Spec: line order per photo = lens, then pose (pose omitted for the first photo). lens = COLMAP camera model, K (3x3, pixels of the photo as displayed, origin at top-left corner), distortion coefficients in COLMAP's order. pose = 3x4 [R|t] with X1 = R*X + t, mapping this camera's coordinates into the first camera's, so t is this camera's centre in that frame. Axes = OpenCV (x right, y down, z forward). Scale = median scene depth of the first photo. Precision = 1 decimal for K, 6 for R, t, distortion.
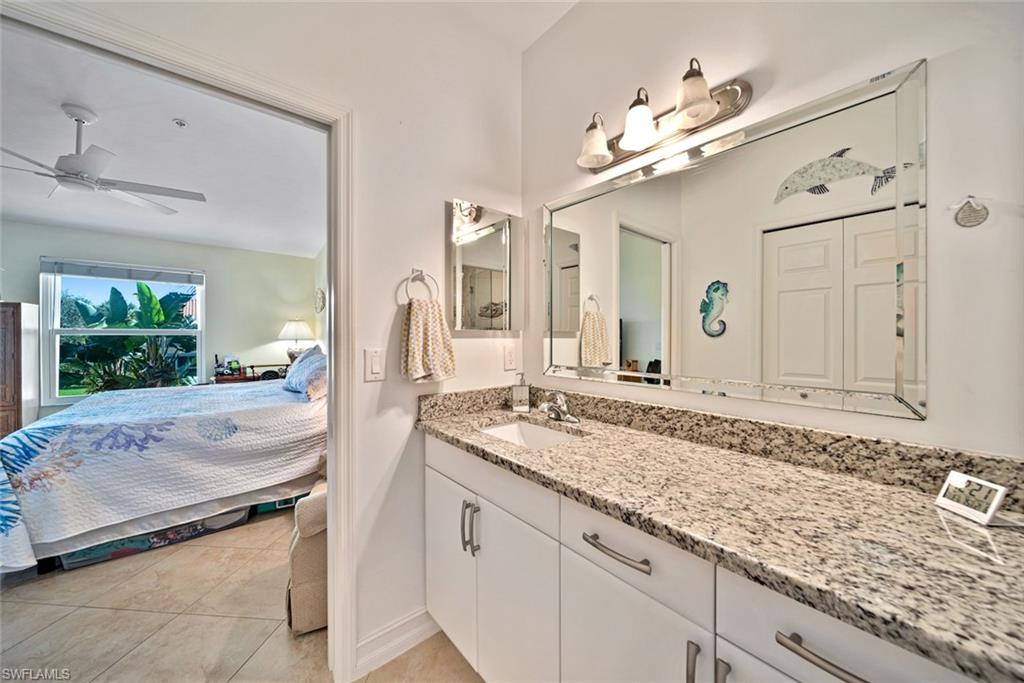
lens RADIAL K [[362.8, 0, 527.7], [0, 362.8, 341.7], [0, 0, 1]] dist [-0.000193, -0.000783]
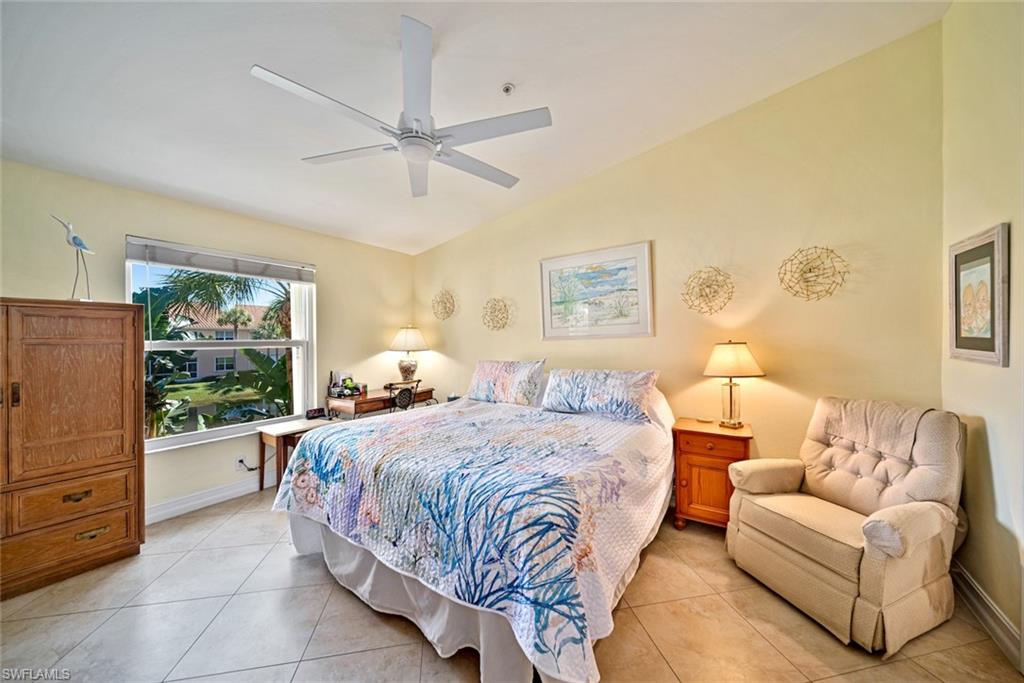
lens RADIAL K [[373.7, 0, 518.9], [0, 373.7, 340.7], [0, 0, 1]] dist [-0.002555, -0.000347]
pose [[0.965536, -0.009178, 0.260108, -0.687182], [0.009123, 0.999957, 0.001419, -0.028378], [-0.260110, 0.001003, 0.965578, 0.115164]]
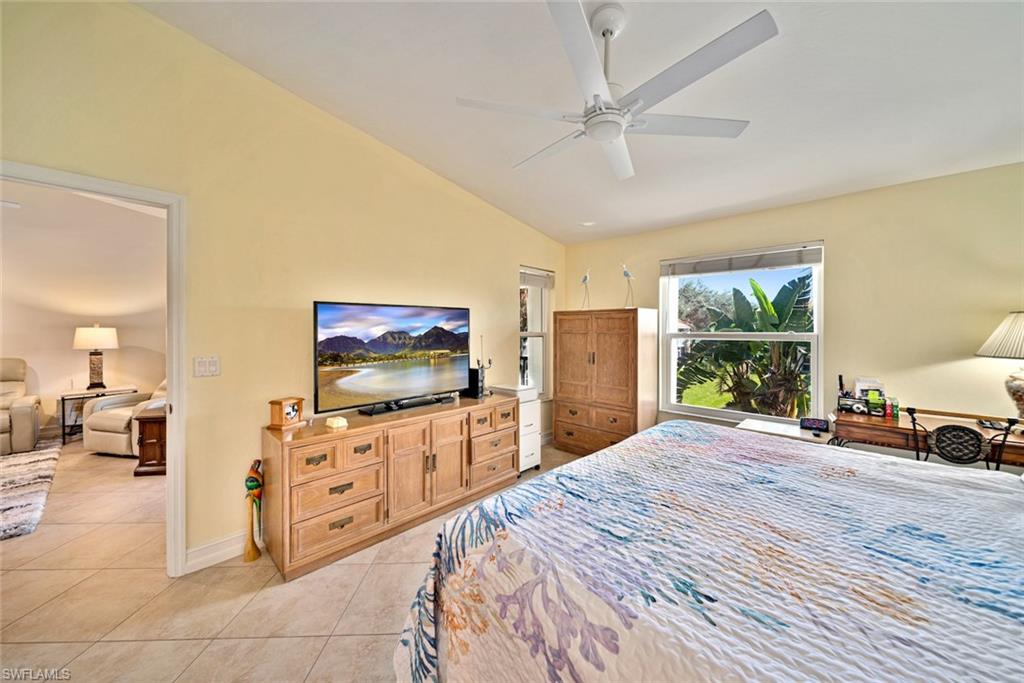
lens RADIAL K [[362.8, 0, 509.4], [0, 362.8, 328.6], [0, 0, 1]] dist [-0.000193, -0.000783]
pose [[0.075552, -0.007706, -0.997112, -0.316711], [-0.010312, 0.999911, -0.008509, -0.029789], [0.997089, 0.010925, 0.075466, 0.426040]]
